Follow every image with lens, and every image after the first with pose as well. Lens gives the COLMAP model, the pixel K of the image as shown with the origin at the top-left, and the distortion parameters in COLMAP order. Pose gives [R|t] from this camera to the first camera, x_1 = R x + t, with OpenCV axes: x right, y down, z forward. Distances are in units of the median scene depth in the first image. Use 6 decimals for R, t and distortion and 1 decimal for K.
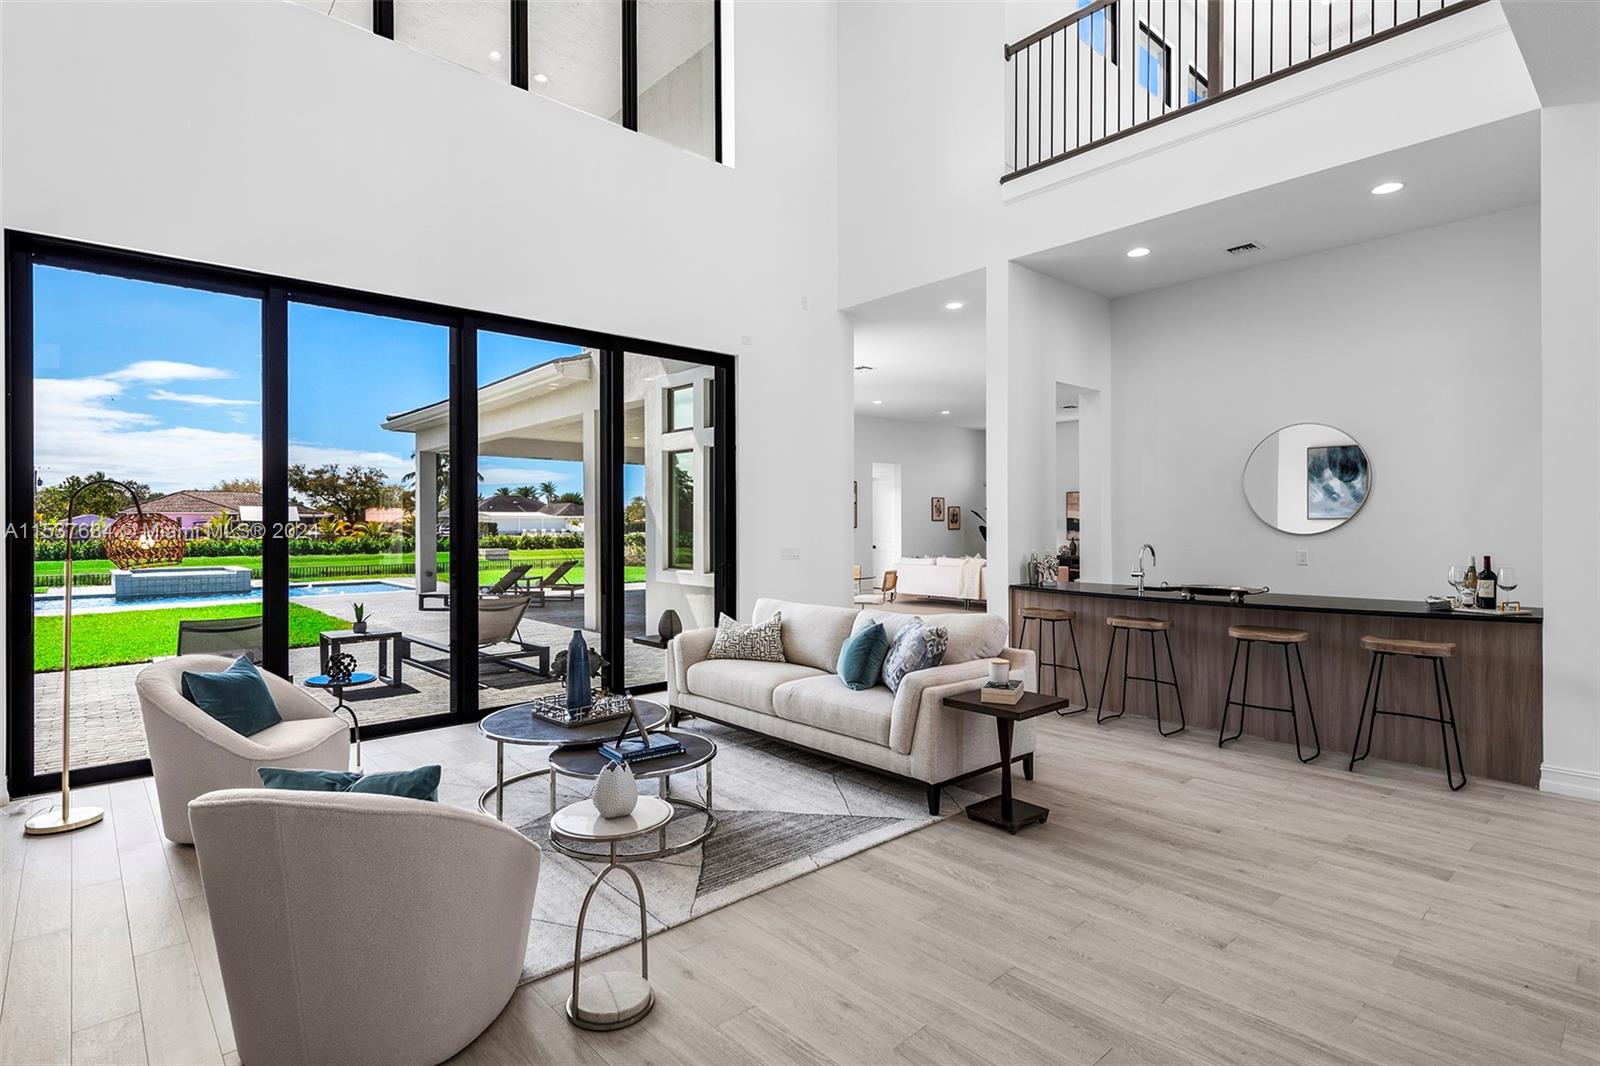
lens RADIAL K [[820.7, 0, 801.9], [0, 820.7, 526.9], [0, 0, 1]] dist [0.017220, -0.000990]
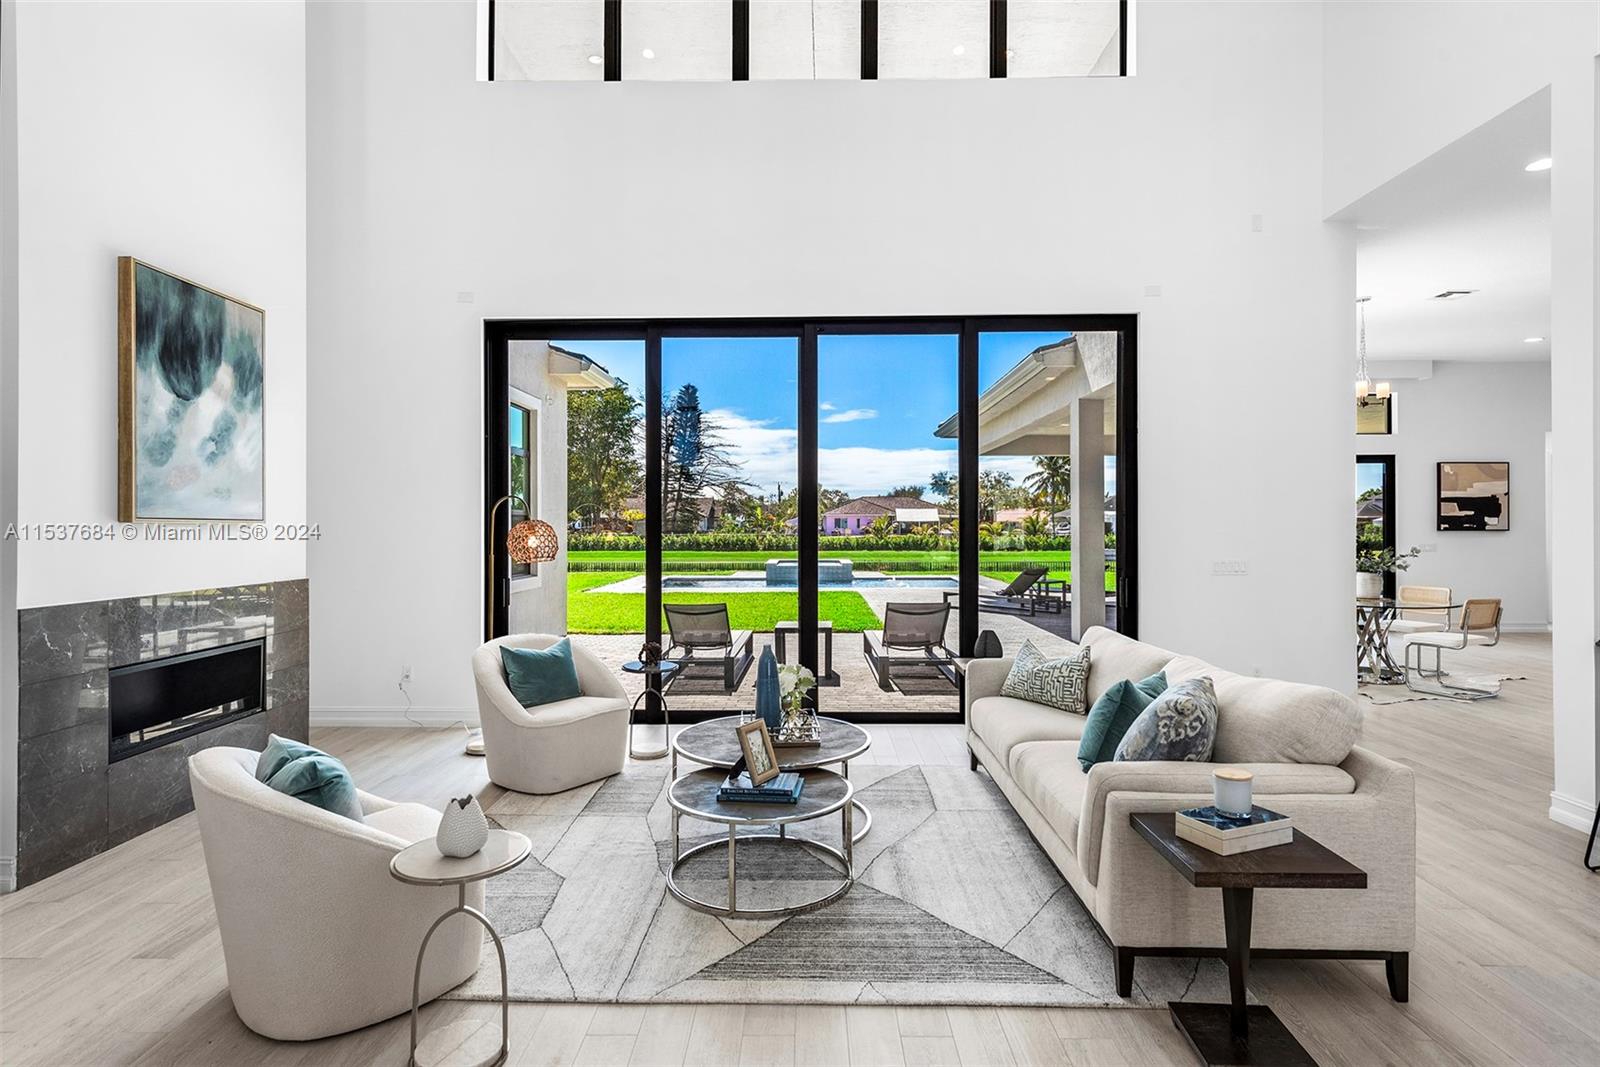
lens RADIAL K [[831.4, 0, 782.2], [0, 831.4, 519.1], [0, 0, 1]] dist [0.027310, -0.012052]
pose [[0.723642, -0.003069, -0.690169, 0.379880], [-0.002779, 0.999969, -0.007360, -0.008721], [0.690170, 0.007244, 0.723611, 0.318929]]
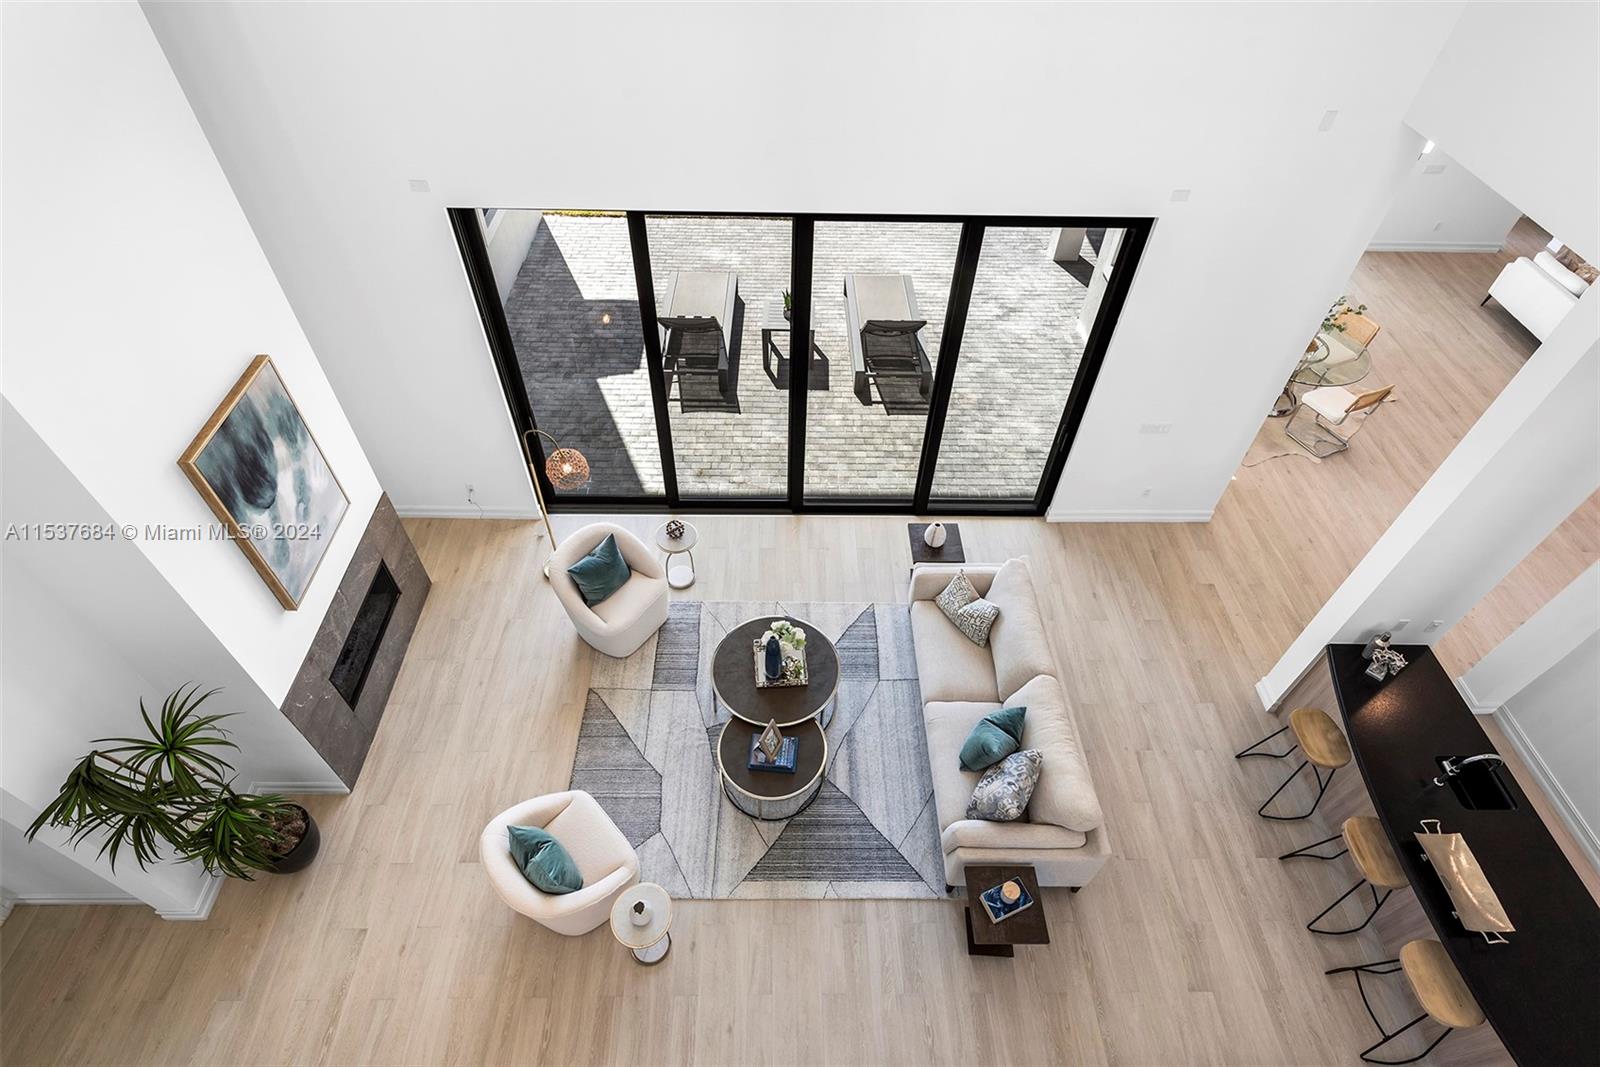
lens RADIAL K [[831.4, 0, 783.9], [0, 831.4, 541.9], [0, 0, 1]] dist [0.027310, -0.012052]
pose [[0.745918, 0.504859, -0.434424, 0.243630], [-0.013077, 0.663227, 0.748304, -0.961113], [0.665910, -0.552493, 0.501315, 0.406488]]
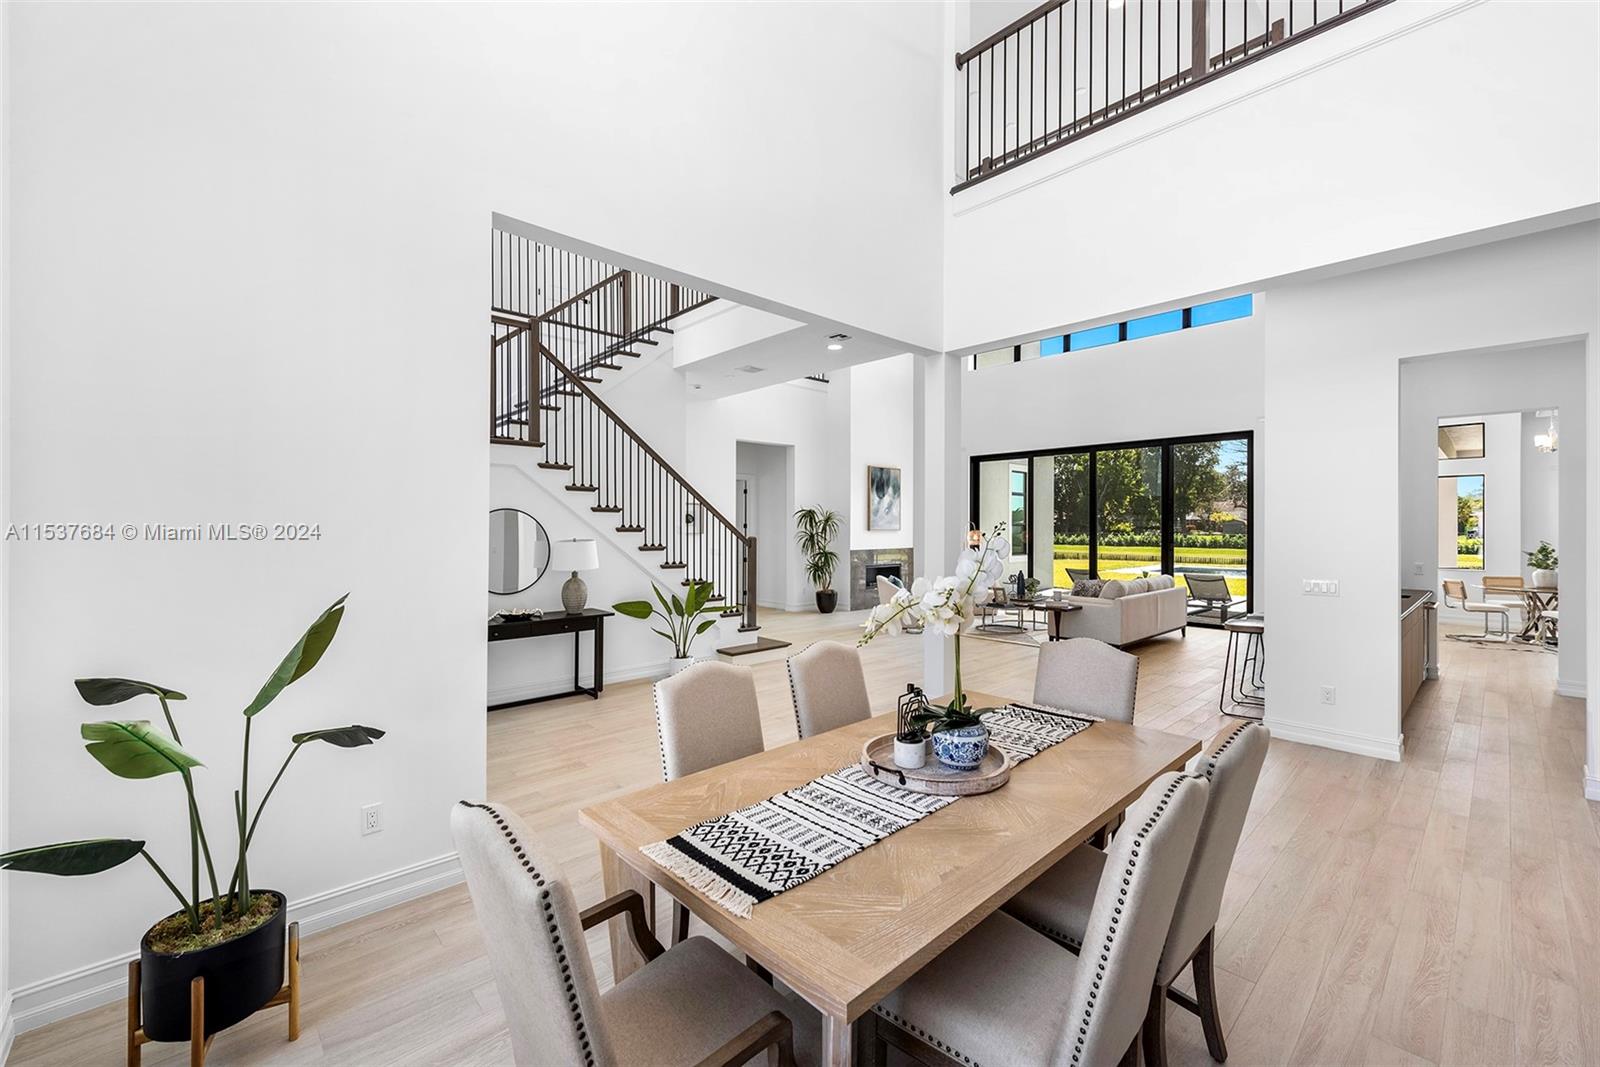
lens RADIAL K [[678.9, 0, 783.1], [0, 678.9, 533.3], [0, 0, 1]] dist [0.007906, -0.001080]
pose [[0.017243, 0.020319, -0.999645, 2.175413], [-0.009340, 0.999753, 0.020160, -0.054707], [0.999808, 0.008989, 0.017429, 0.065170]]
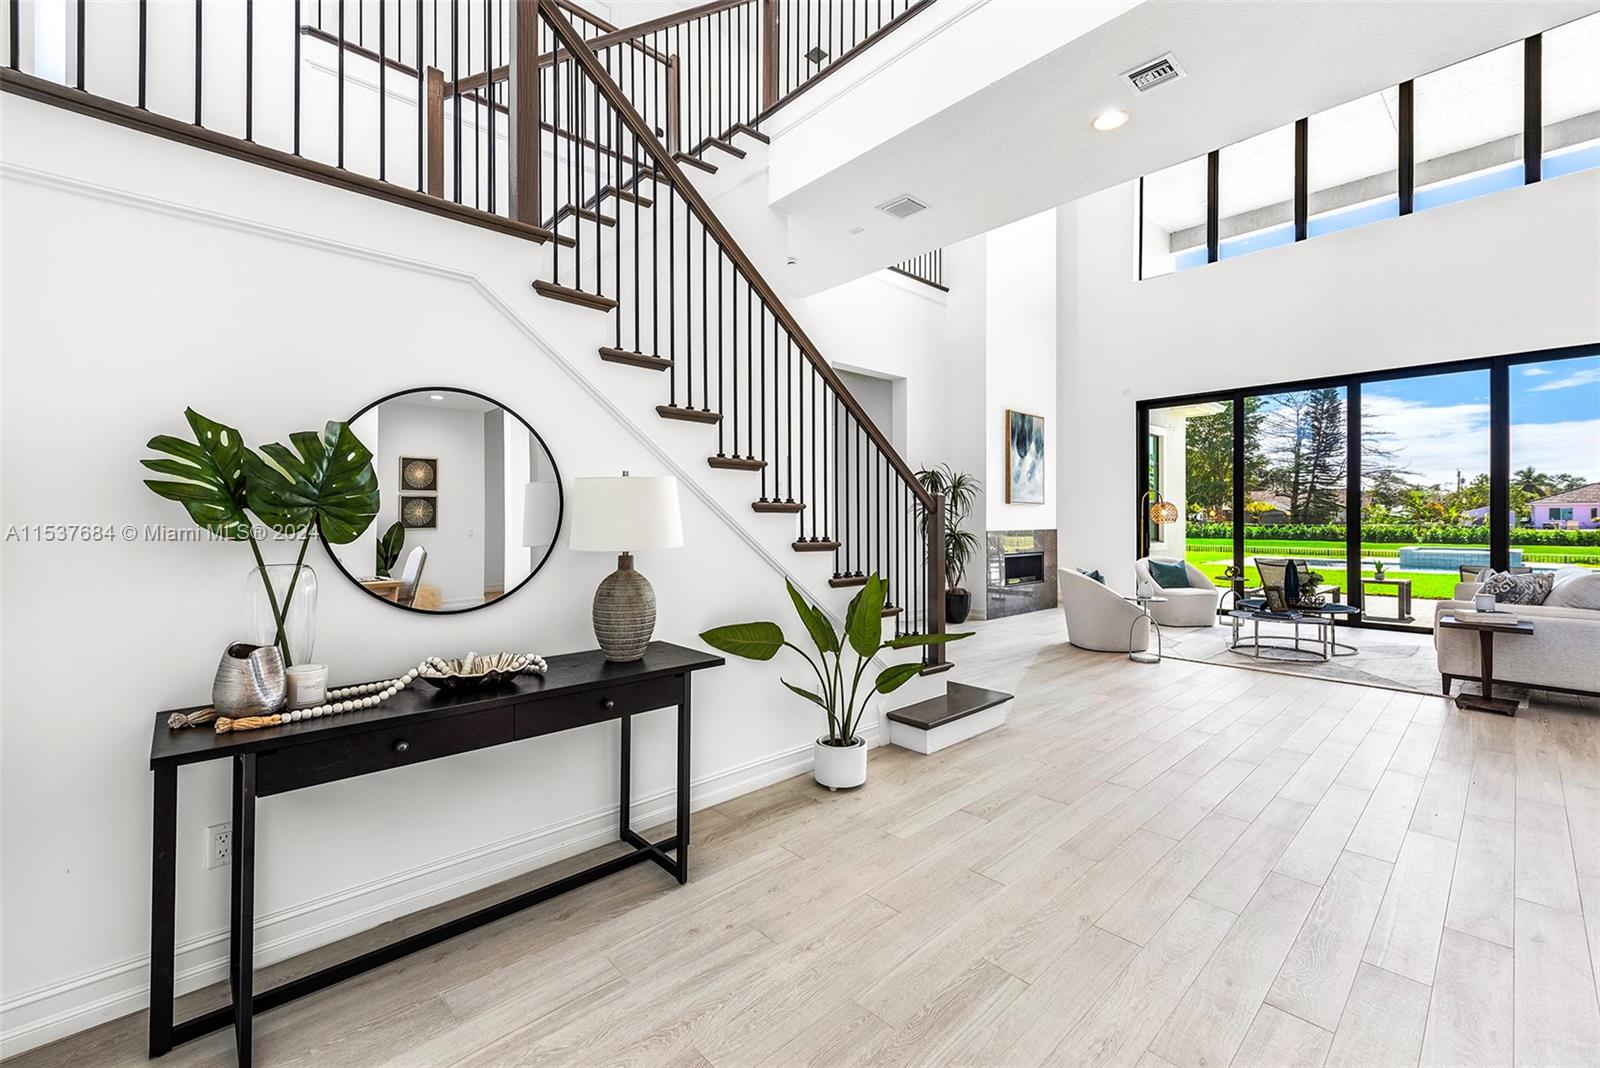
lens RADIAL K [[678.9, 0, 768.4], [0, 678.9, 521.9], [0, 0, 1]] dist [0.007906, -0.001080]
pose [[0.004381, 0.009076, -0.999949, 1.286881], [-0.003723, 0.999952, 0.009060, 0.028099], [0.999983, 0.003683, 0.004415, -0.238482]]
